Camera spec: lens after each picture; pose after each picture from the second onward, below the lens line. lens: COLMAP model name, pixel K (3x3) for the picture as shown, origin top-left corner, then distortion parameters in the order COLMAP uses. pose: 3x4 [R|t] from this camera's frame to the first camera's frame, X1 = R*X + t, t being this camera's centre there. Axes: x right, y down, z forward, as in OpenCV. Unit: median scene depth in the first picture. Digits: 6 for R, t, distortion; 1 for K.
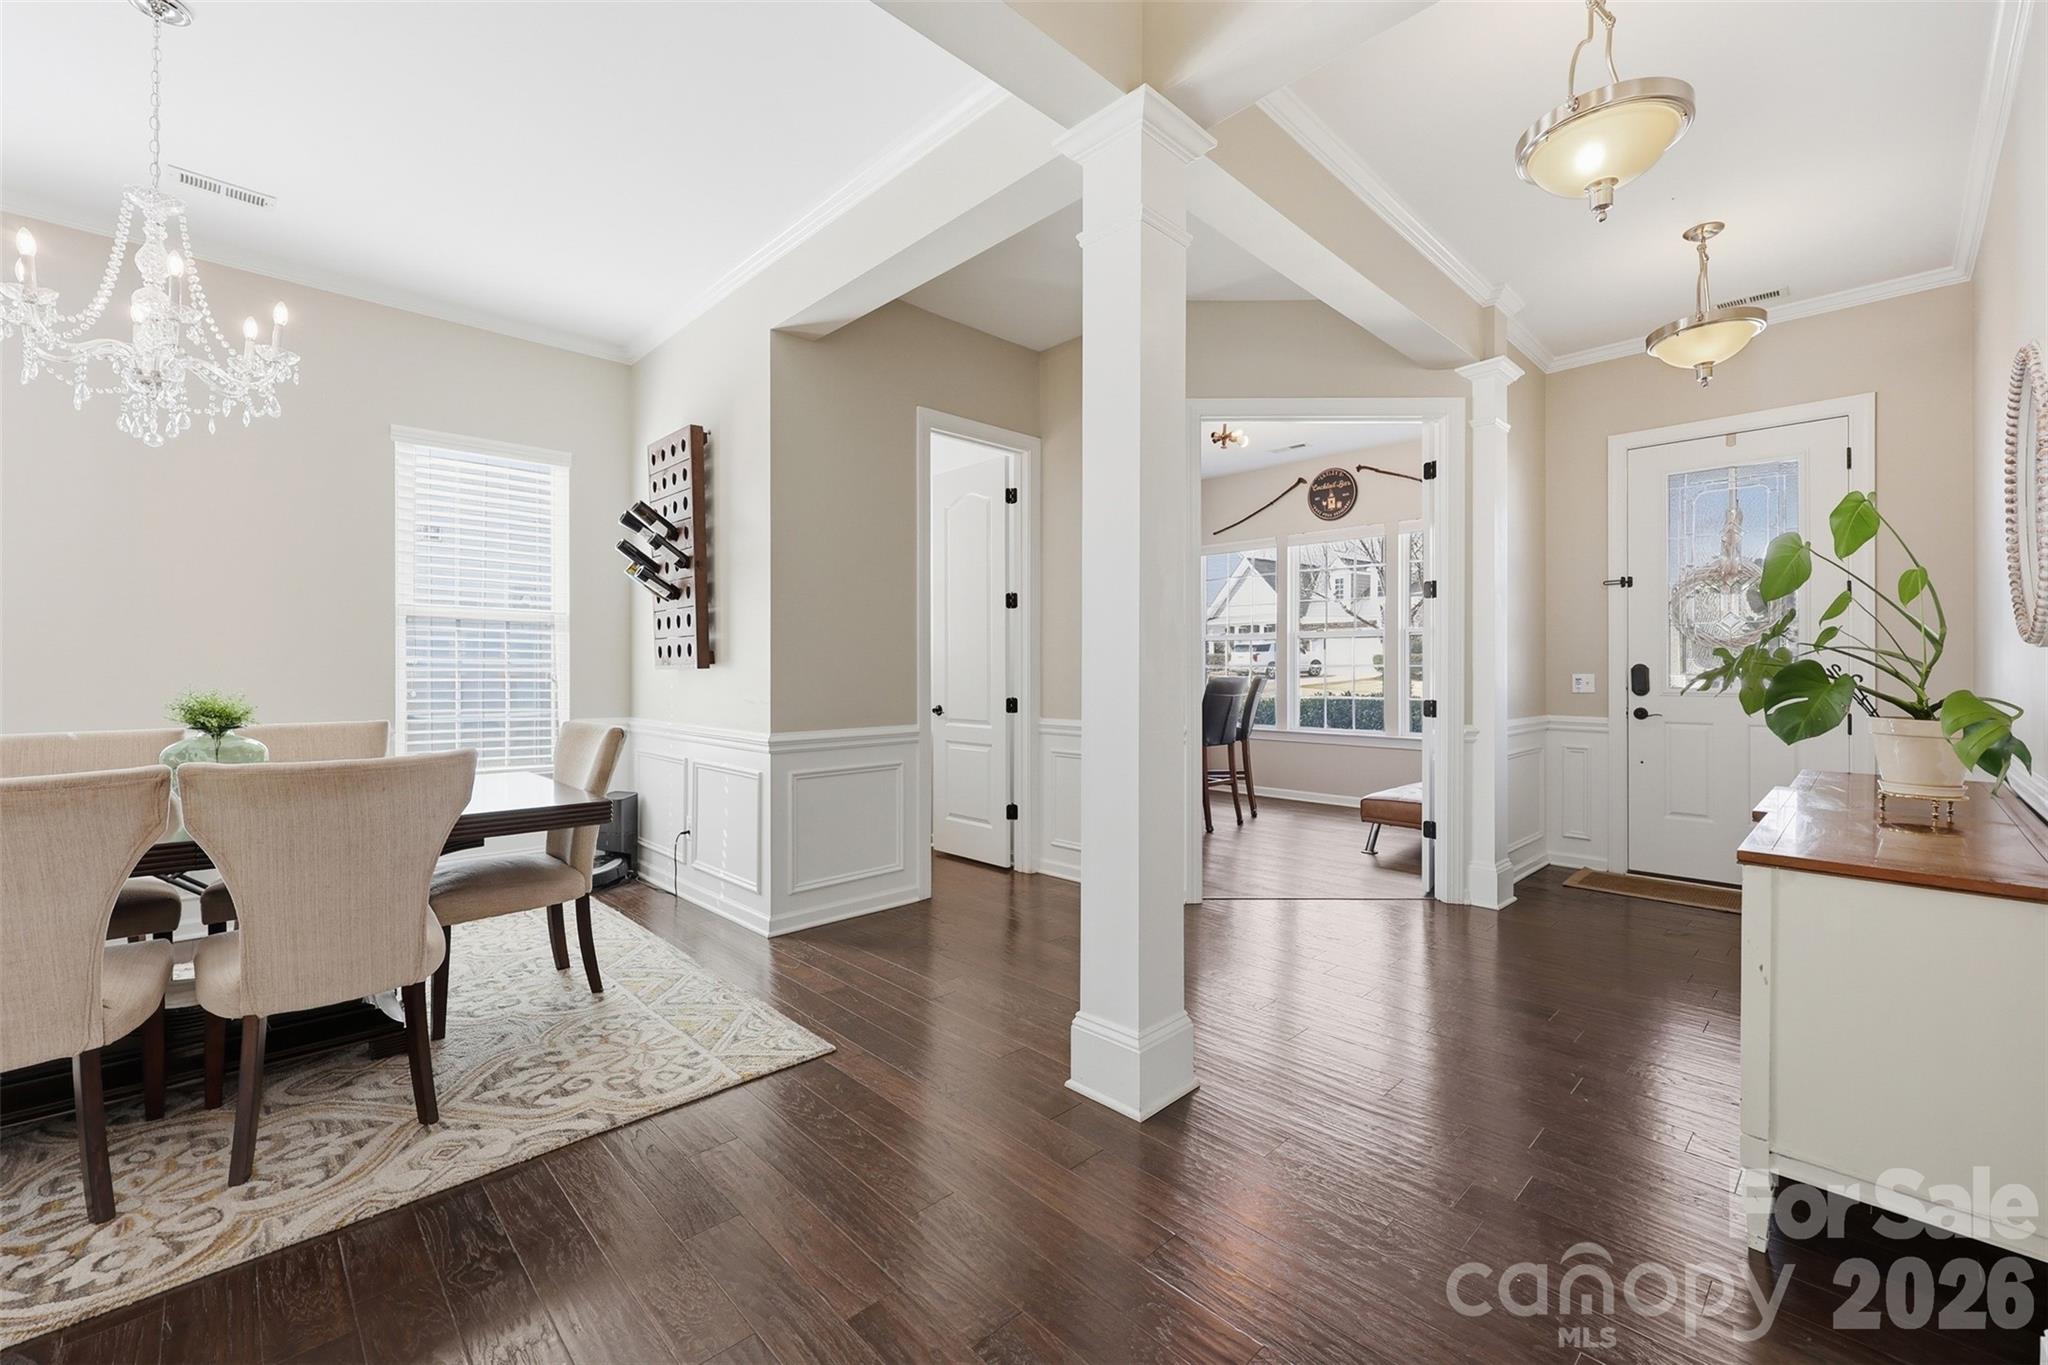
lens RADIAL K [[865.5, 0, 1012.7], [0, 865.5, 672.1], [0, 0, 1]] dist [0.002632, -0.000584]
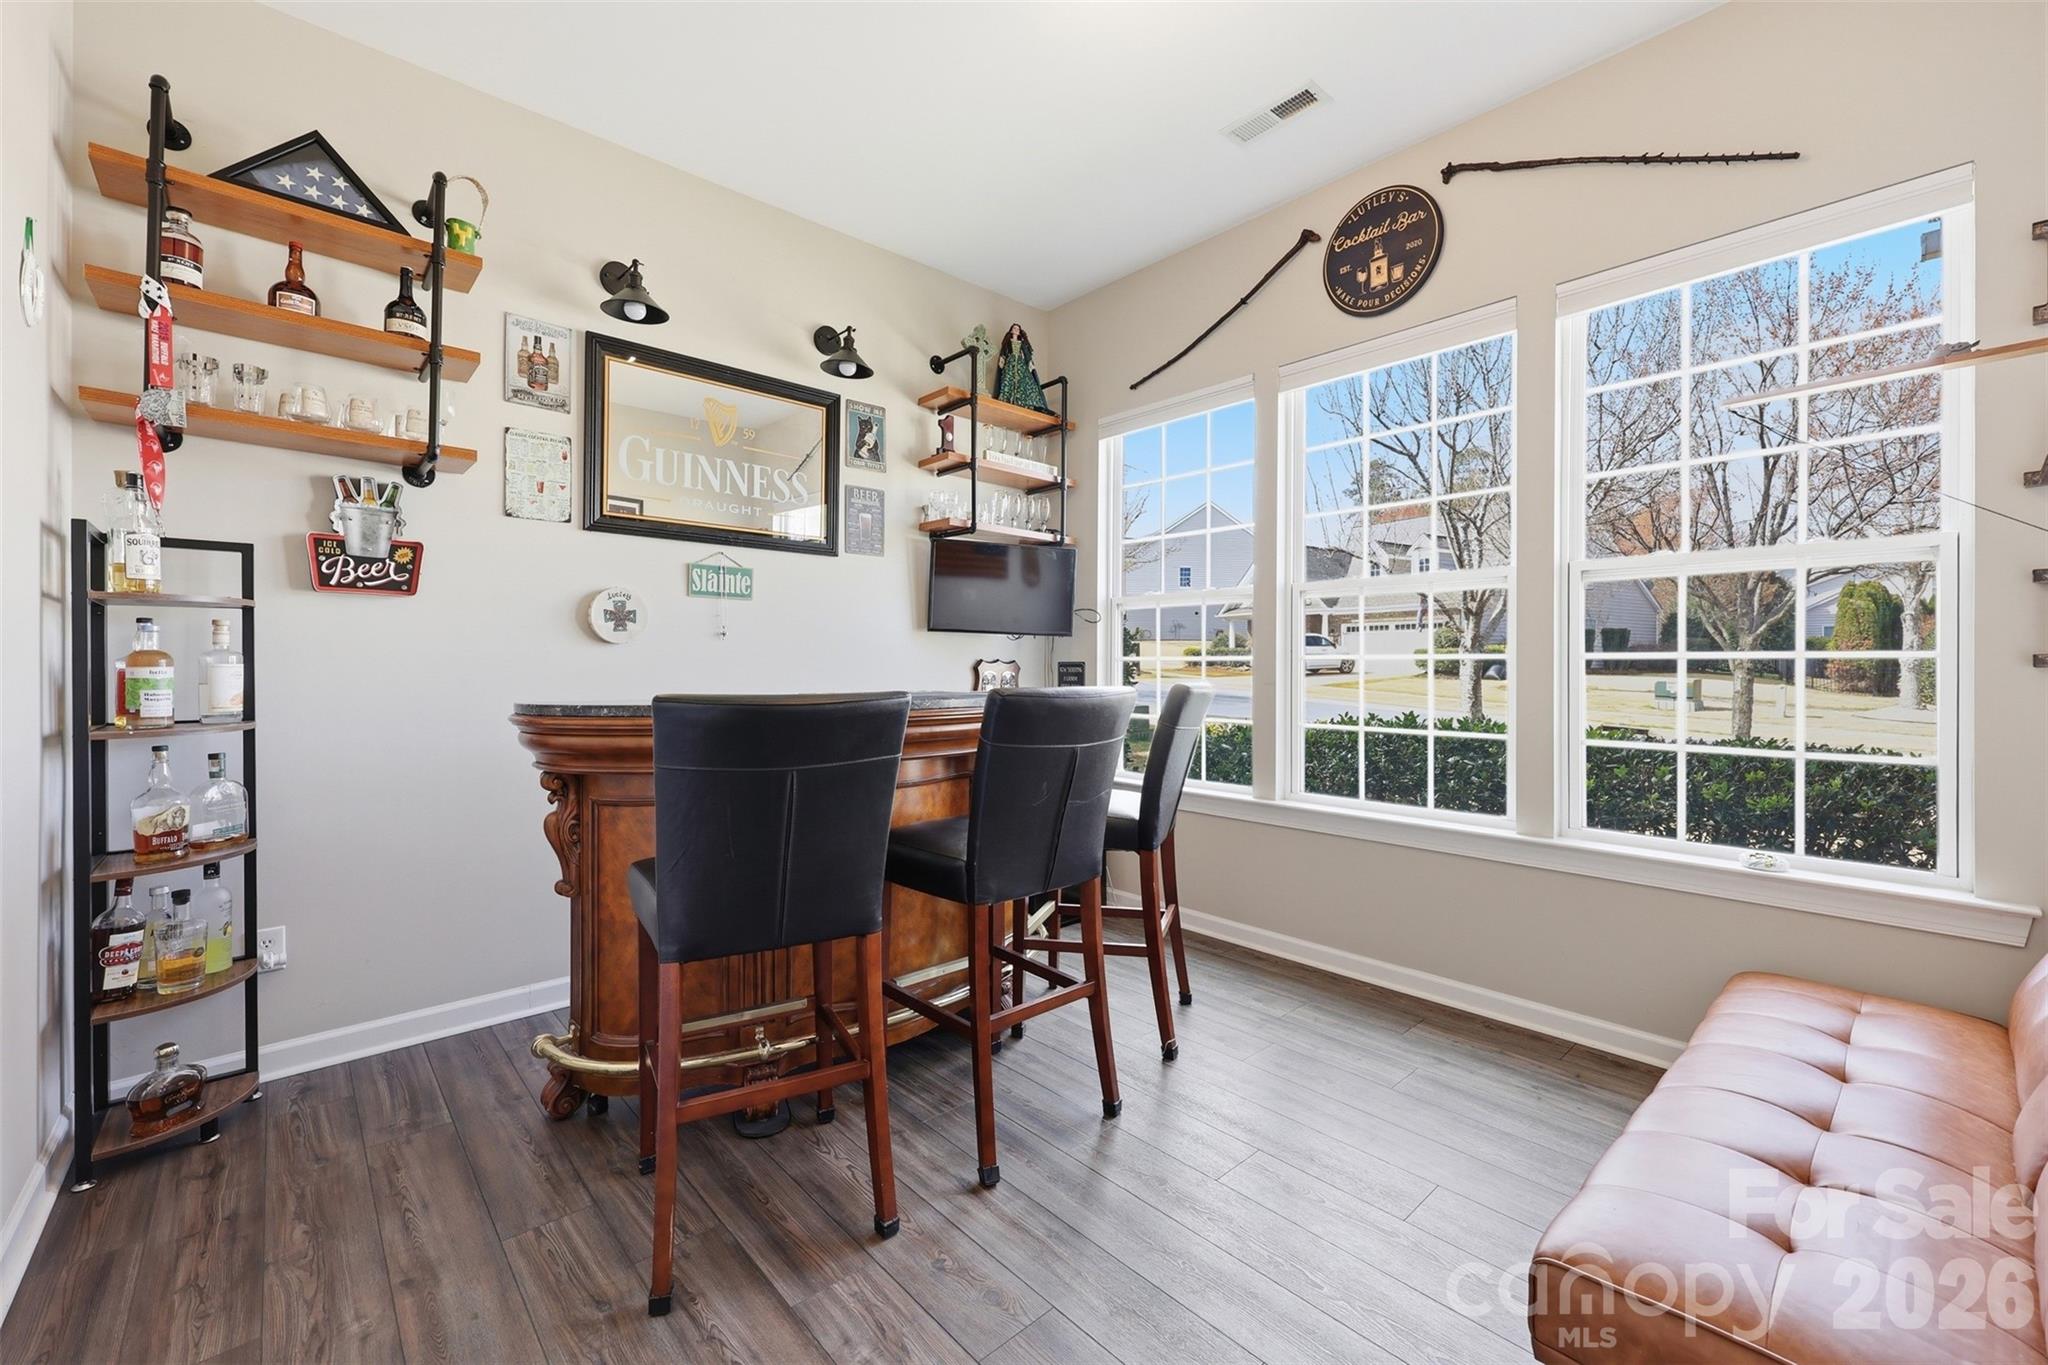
lens RADIAL K [[865.5, 0, 1016.4], [0, 865.5, 669.3], [0, 0, 1]] dist [0.002632, -0.000584]
pose [[0.999546, 0.005240, -0.029685, 0.222970], [-0.005141, 0.999981, 0.003414, -0.002323], [0.029702, -0.003260, 0.999553, 0.621264]]
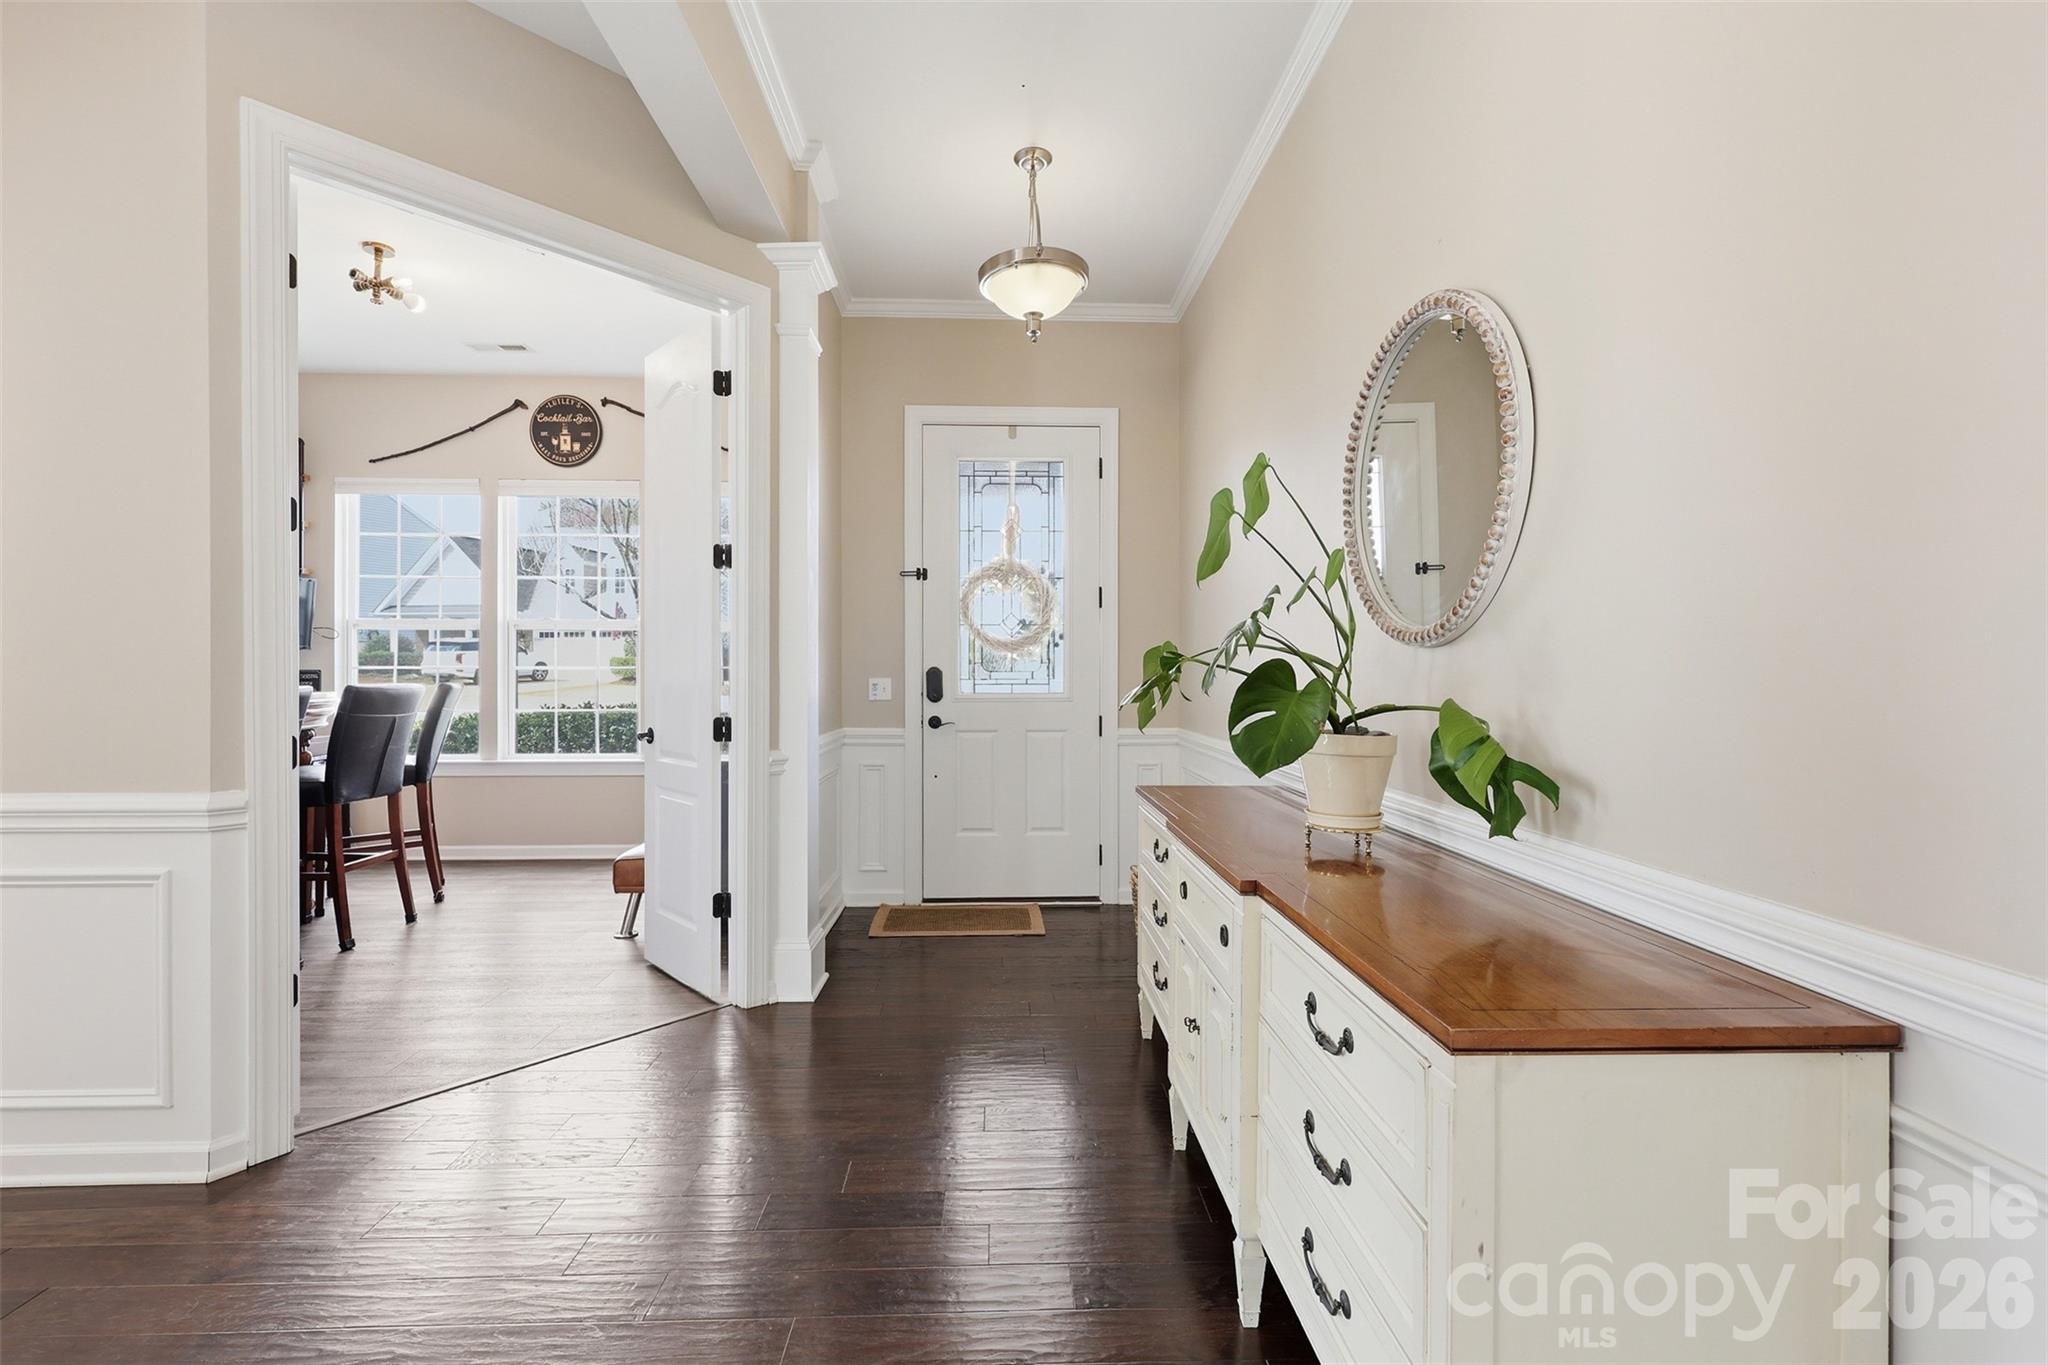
lens RADIAL K [[865.5, 0, 1020.4], [0, 865.5, 676.0], [0, 0, 1]] dist [0.002632, -0.000584]
pose [[0.664835, 0.000508, 0.746990, 0.087134], [0.000108, 1.000000, -0.000776, 0.000612], [-0.746990, 0.000597, 0.664834, 0.254009]]
